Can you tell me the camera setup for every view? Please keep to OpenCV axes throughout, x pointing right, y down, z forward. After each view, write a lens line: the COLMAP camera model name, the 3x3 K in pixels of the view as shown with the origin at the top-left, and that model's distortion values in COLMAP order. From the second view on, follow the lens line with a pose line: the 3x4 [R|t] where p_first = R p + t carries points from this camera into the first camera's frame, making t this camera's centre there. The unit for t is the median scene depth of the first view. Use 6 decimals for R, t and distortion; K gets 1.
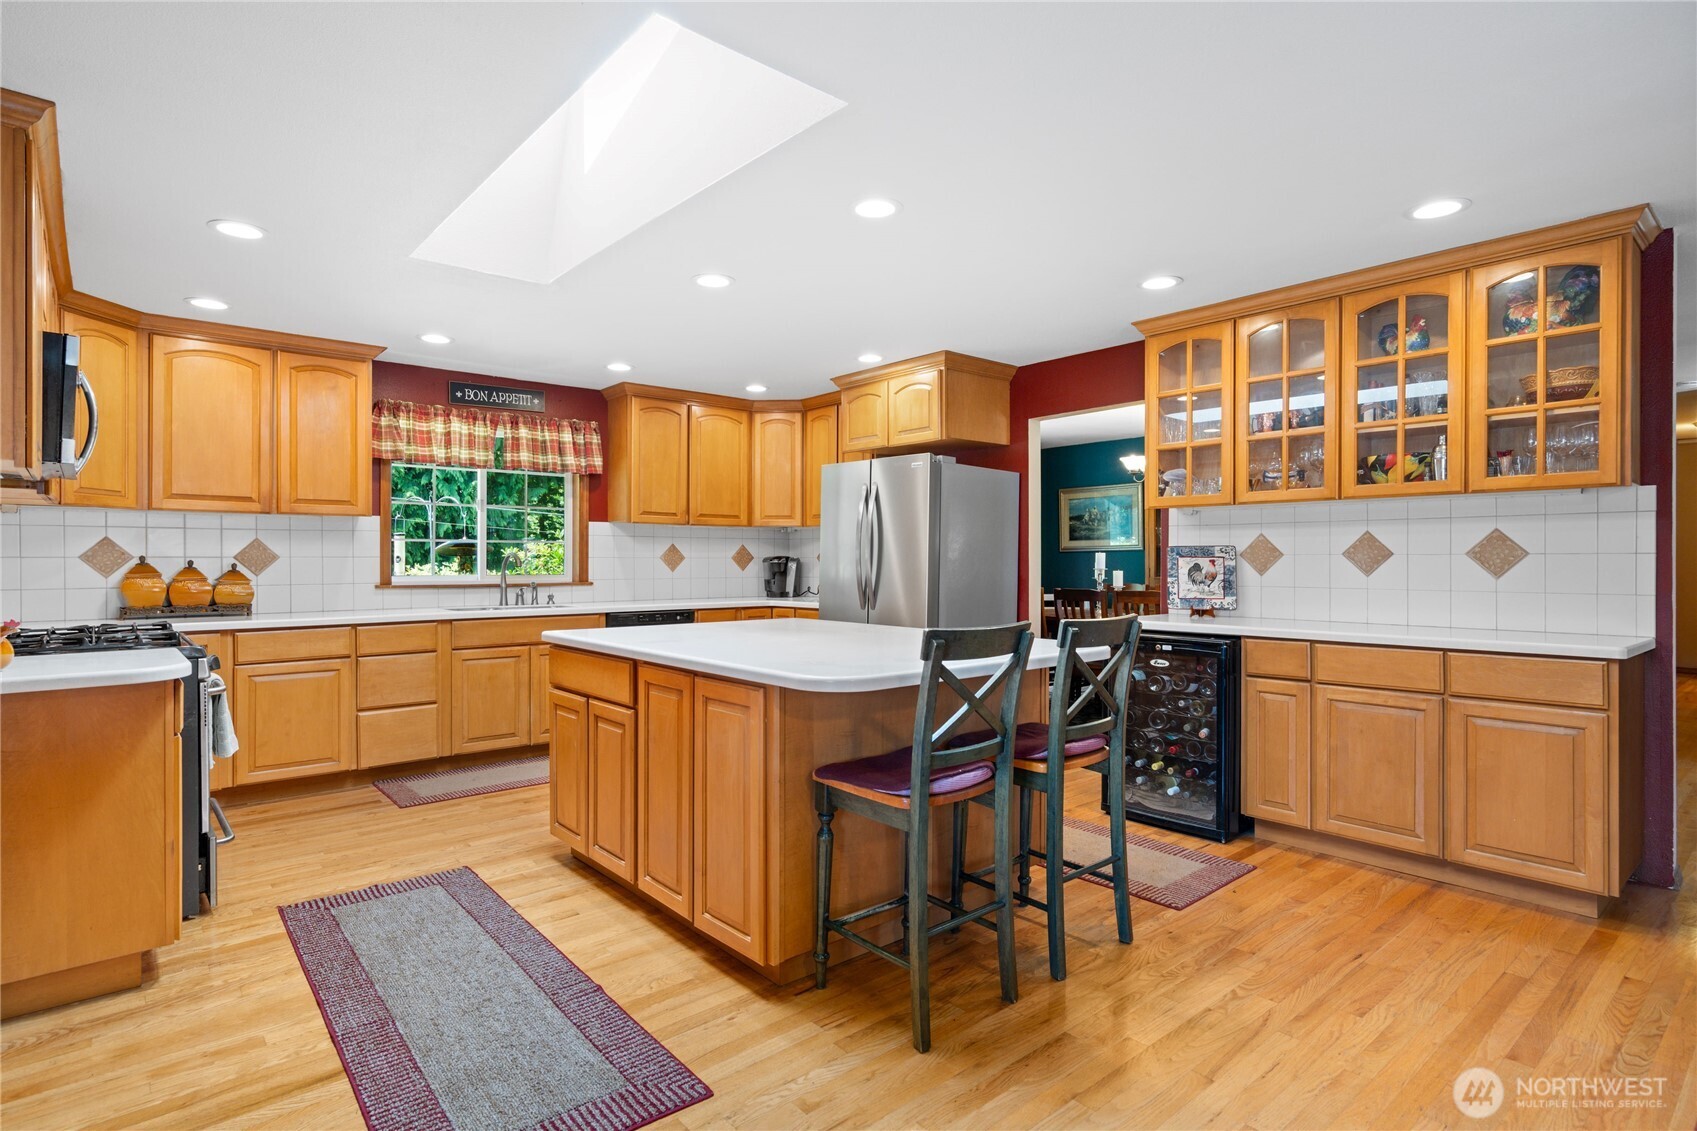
lens RADIAL K [[870.1, 0, 848.5], [0, 870.1, 565.5], [0, 0, 1]] dist [0.000027, -0.000006]
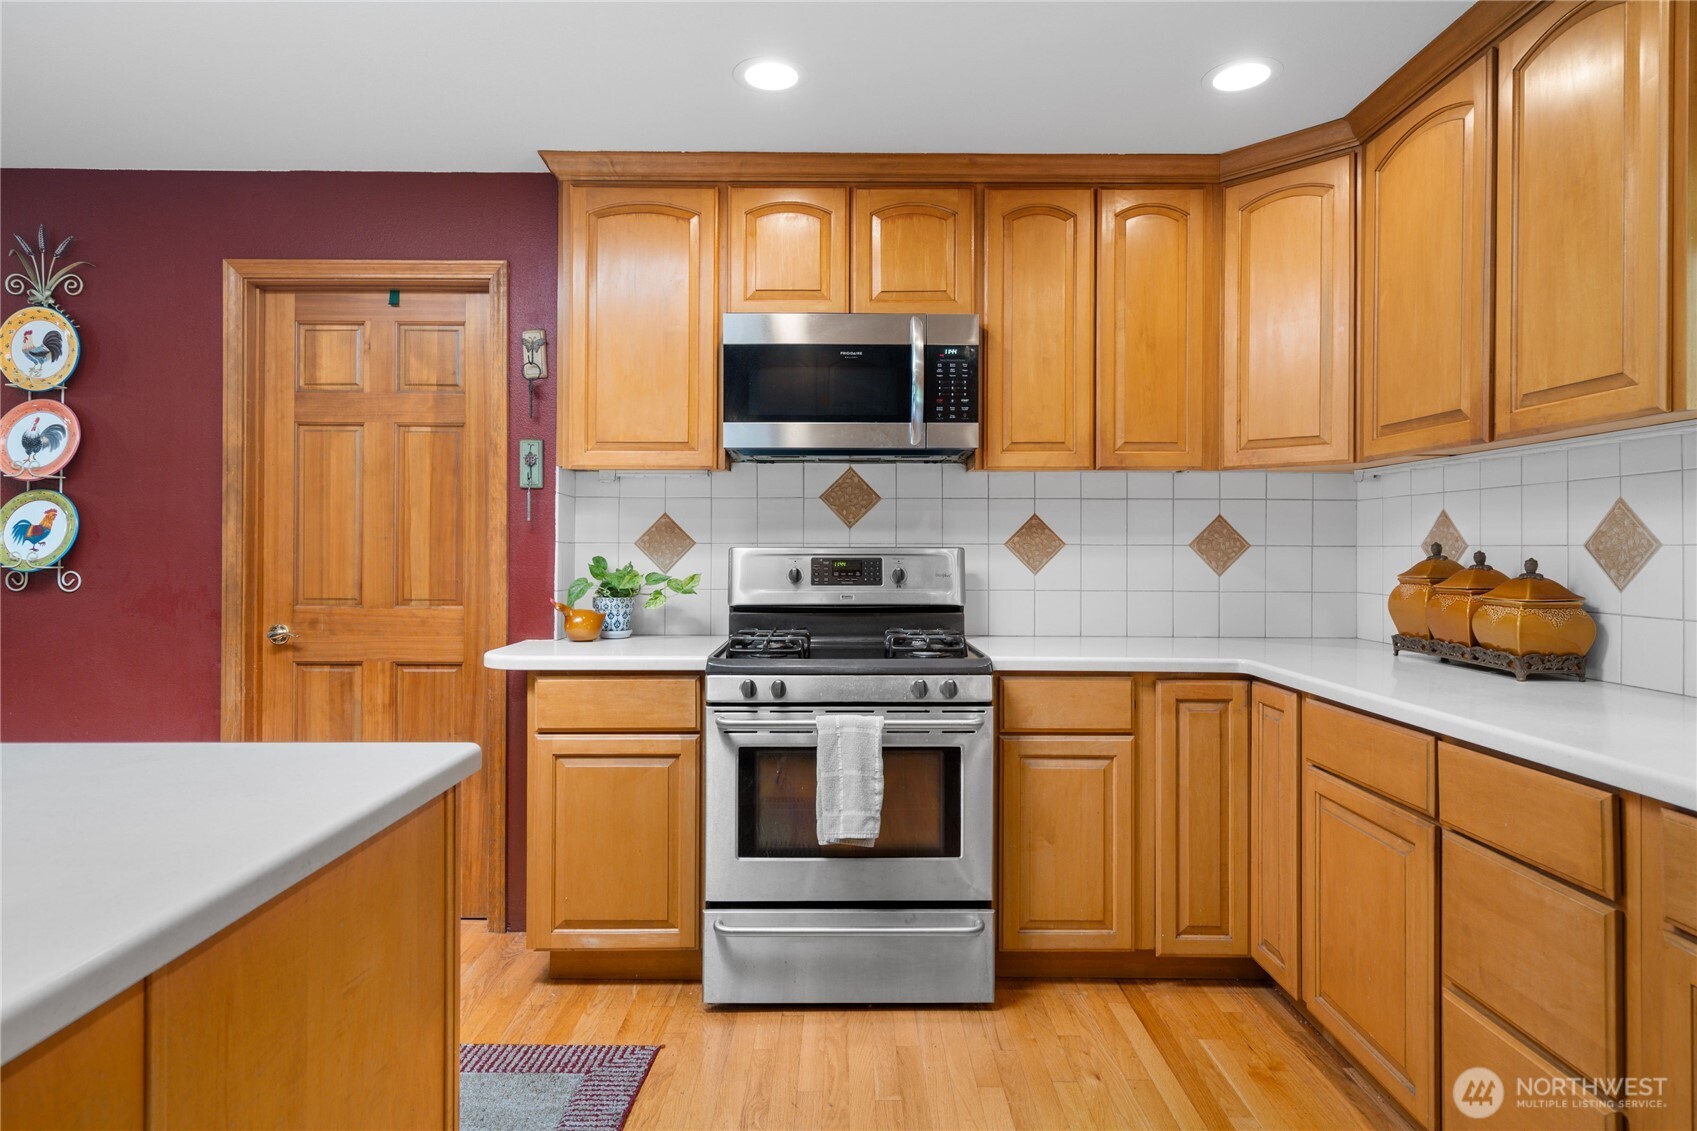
lens RADIAL K [[972.3, 0, 848.5], [0, 972.3, 565.5], [0, 0, 1]] dist [0.023335, -0.000110]
pose [[-0.652621, 0.009075, -0.757630, -0.107638], [-0.007543, 0.999801, 0.018473, -0.006641], [0.757647, 0.017771, -0.652422, 1.090981]]
